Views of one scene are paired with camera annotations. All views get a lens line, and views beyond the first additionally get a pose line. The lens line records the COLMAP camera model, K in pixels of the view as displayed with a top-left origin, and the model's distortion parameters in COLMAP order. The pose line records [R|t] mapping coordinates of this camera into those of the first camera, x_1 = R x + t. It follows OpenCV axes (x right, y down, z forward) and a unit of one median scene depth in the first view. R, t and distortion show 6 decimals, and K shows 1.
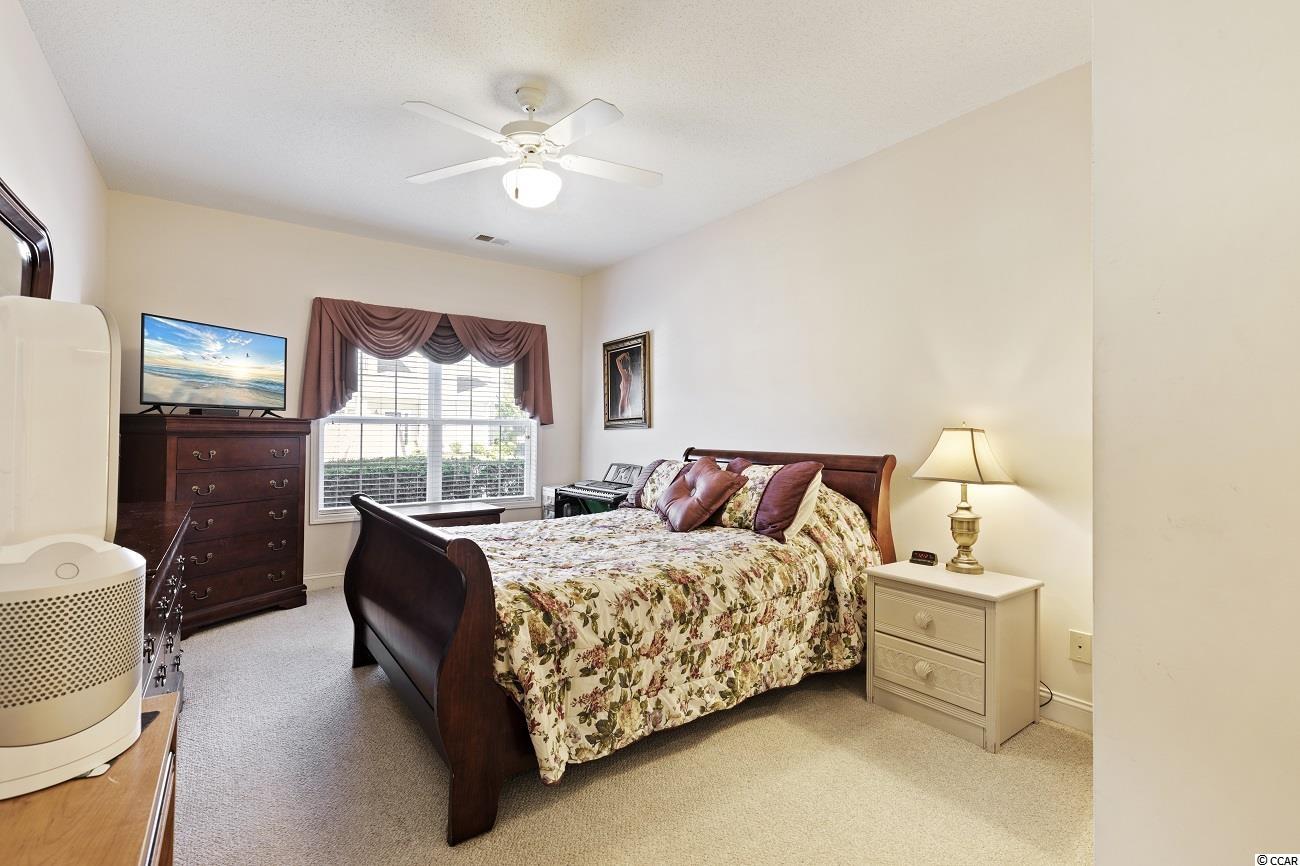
lens RADIAL K [[603.4, 0, 650.8], [0, 603.4, 435.8], [0, 0, 1]] dist [0.000336, -0.000189]
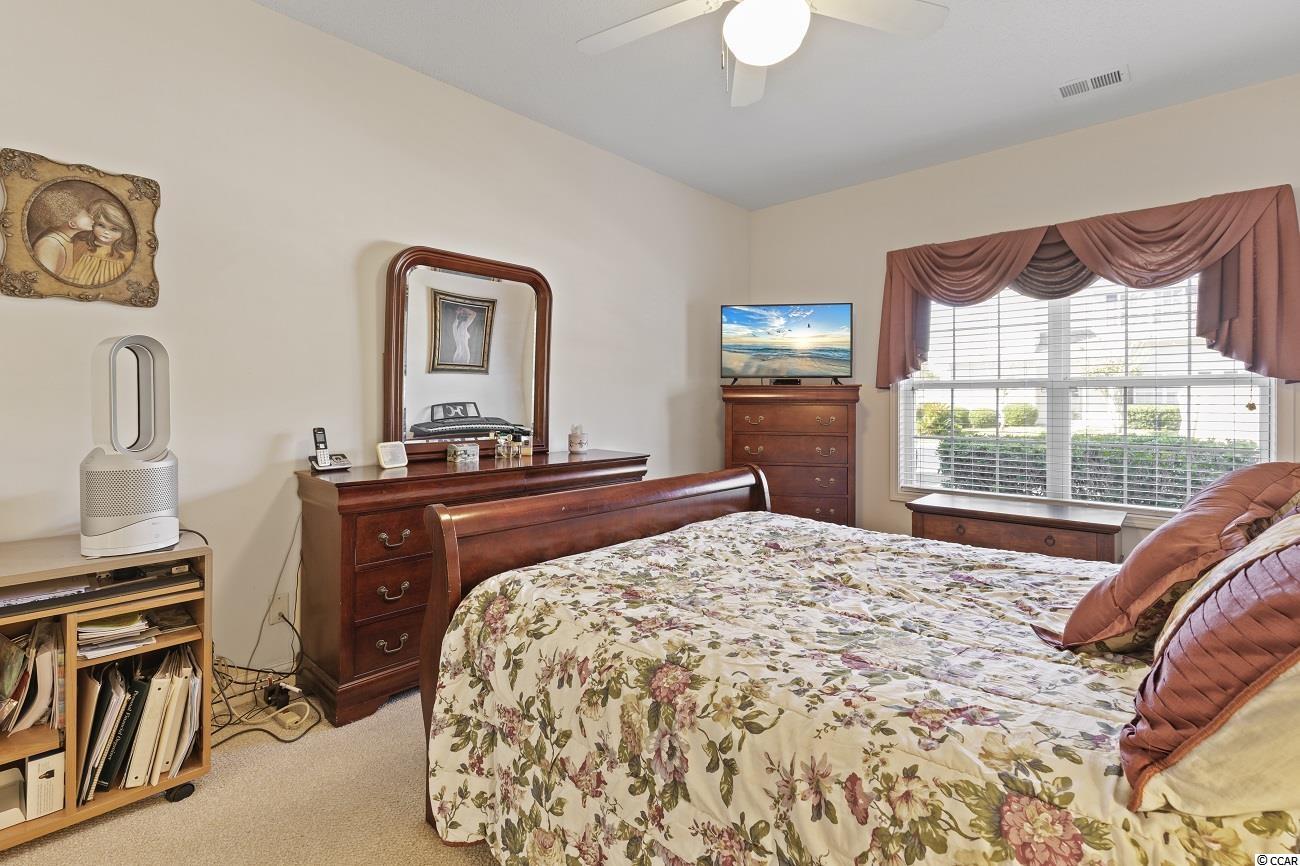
lens RADIAL K [[597.8, 0, 612.3], [0, 597.8, 398.5], [0, 0, 1]] dist [-0.002246, -0.000297]
pose [[0.170493, -0.007550, -0.985330, 0.480994], [-0.005002, 0.999951, -0.008527, 0.004865], [0.985346, 0.006383, 0.170447, 0.804023]]
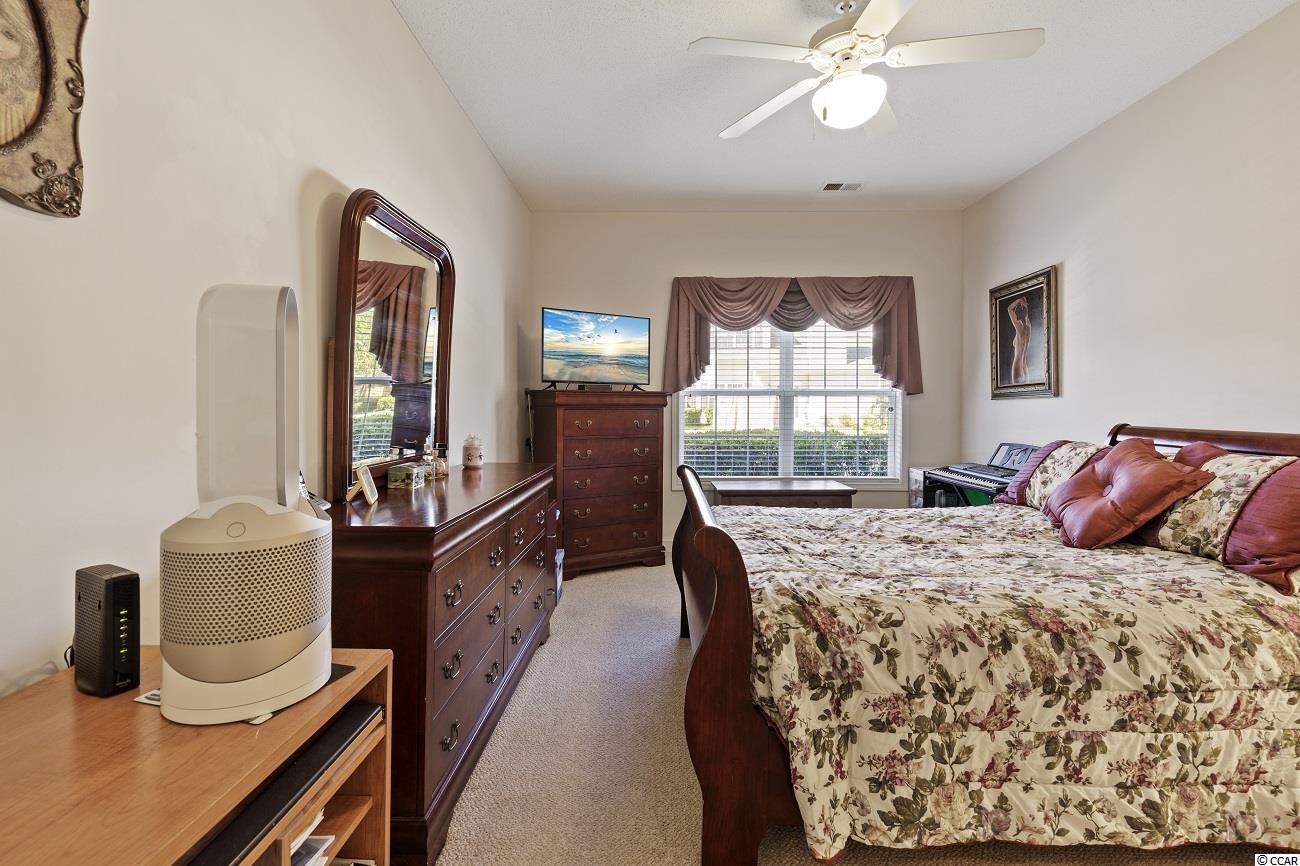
lens RADIAL K [[615.8, 0, 635.9], [0, 615.8, 413.3], [0, 0, 1]] dist [0.003546, -0.000350]
pose [[0.795445, 0.004450, -0.606010, 0.090394], [0.000674, 0.999966, 0.008227, 0.001557], [0.606026, -0.006952, 0.795415, 0.176670]]
